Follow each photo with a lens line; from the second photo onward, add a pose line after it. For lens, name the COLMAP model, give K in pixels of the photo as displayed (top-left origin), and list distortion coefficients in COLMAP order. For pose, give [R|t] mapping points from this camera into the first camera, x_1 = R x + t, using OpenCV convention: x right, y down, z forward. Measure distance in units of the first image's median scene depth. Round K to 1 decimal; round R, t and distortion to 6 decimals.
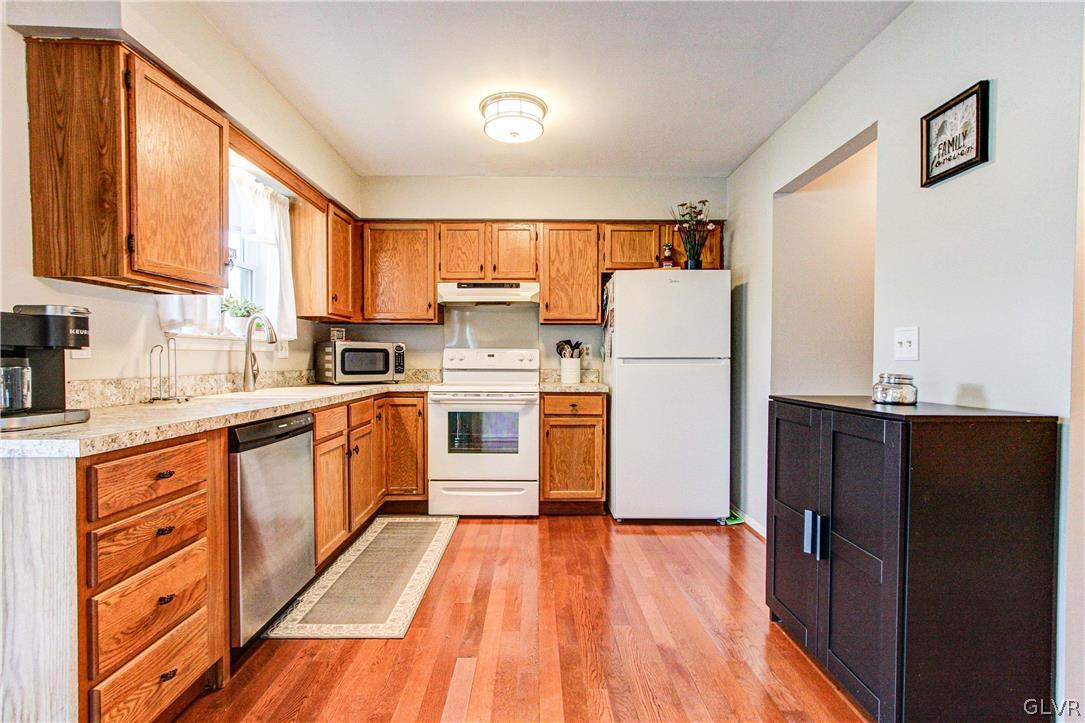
lens RADIAL K [[510.2, 0, 537.1], [0, 510.2, 369.0], [0, 0, 1]] dist [0.002364, 0.001474]
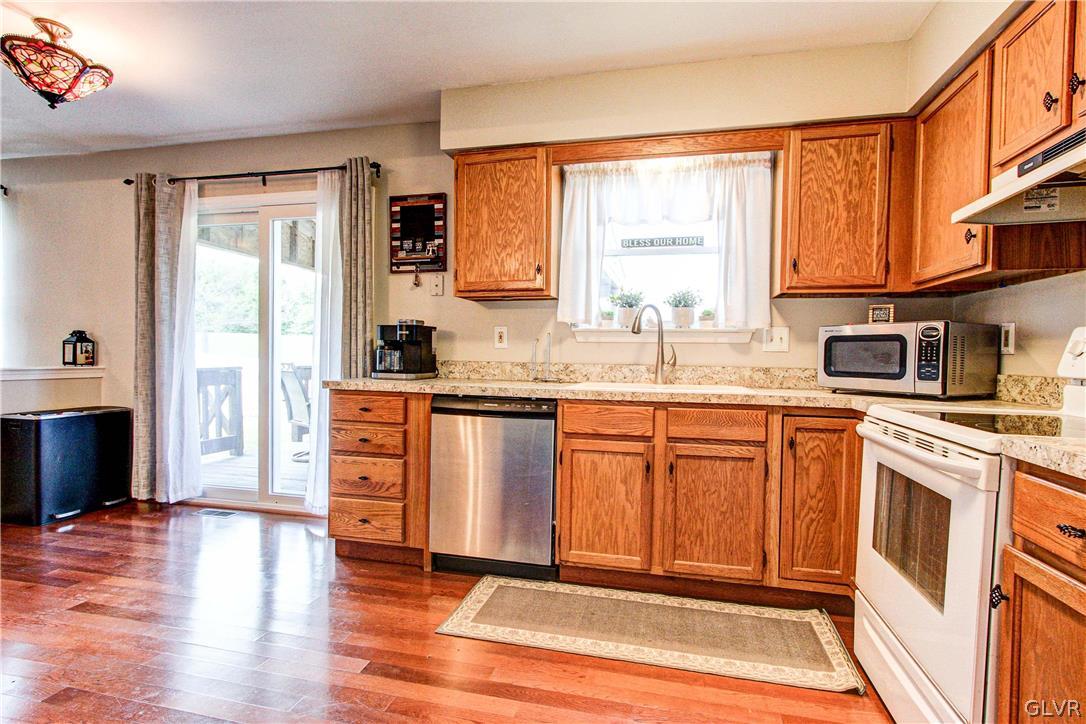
lens RADIAL K [[545.0, 0, 571.6], [0, 545.0, 373.0], [0, 0, 1]] dist [-0.000017, 0.002576]
pose [[-0.229454, 0.027212, -0.972939, 0.715849], [-0.034573, 0.998750, 0.036087, -0.012441], [0.972705, 0.041917, -0.228226, 1.572403]]
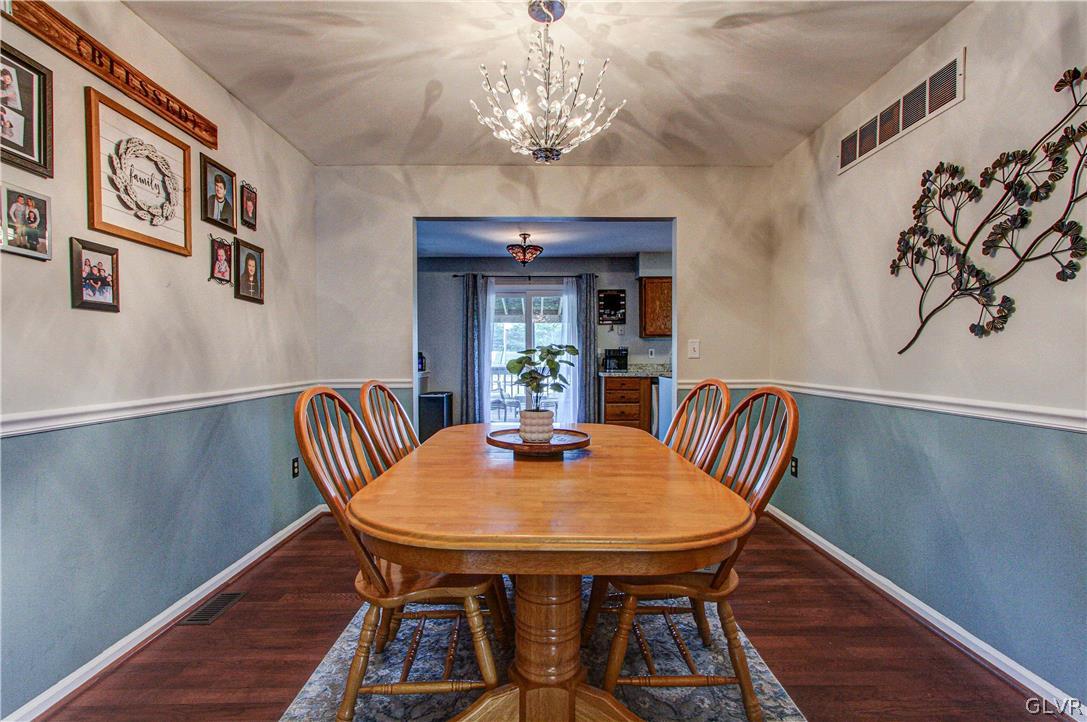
lens RADIAL K [[511.1, 0, 568.2], [0, 511.1, 369.5], [0, 0, 1]] dist [0.002364, 0.001474]
pose [[0.021665, 0.021805, -0.999527, 2.725009], [-0.018540, 0.999599, 0.021404, -0.006257], [0.999593, 0.018067, 0.022060, 0.308386]]
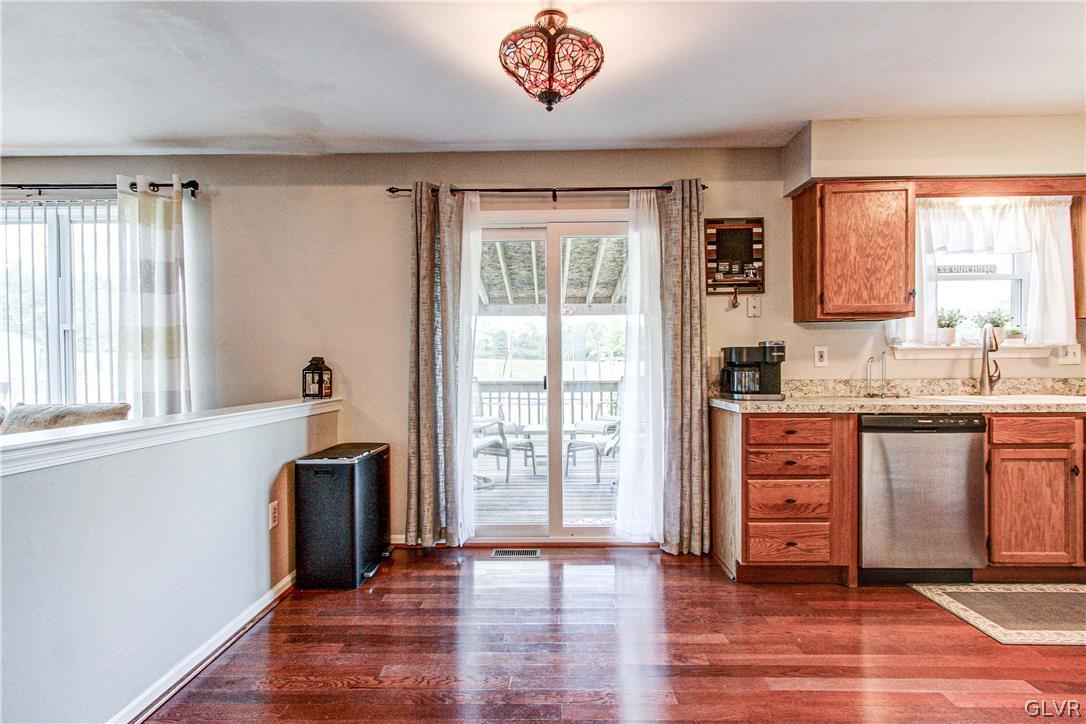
lens RADIAL K [[510.7, 0, 561.6], [0, 510.7, 375.3], [0, 0, 1]] dist [0.002364, 0.001474]
pose [[-0.008228, 0.013282, -0.999878, 0.792920], [-0.010698, 0.999853, 0.013369, -0.006410], [0.999909, 0.010806, -0.008085, 0.147614]]
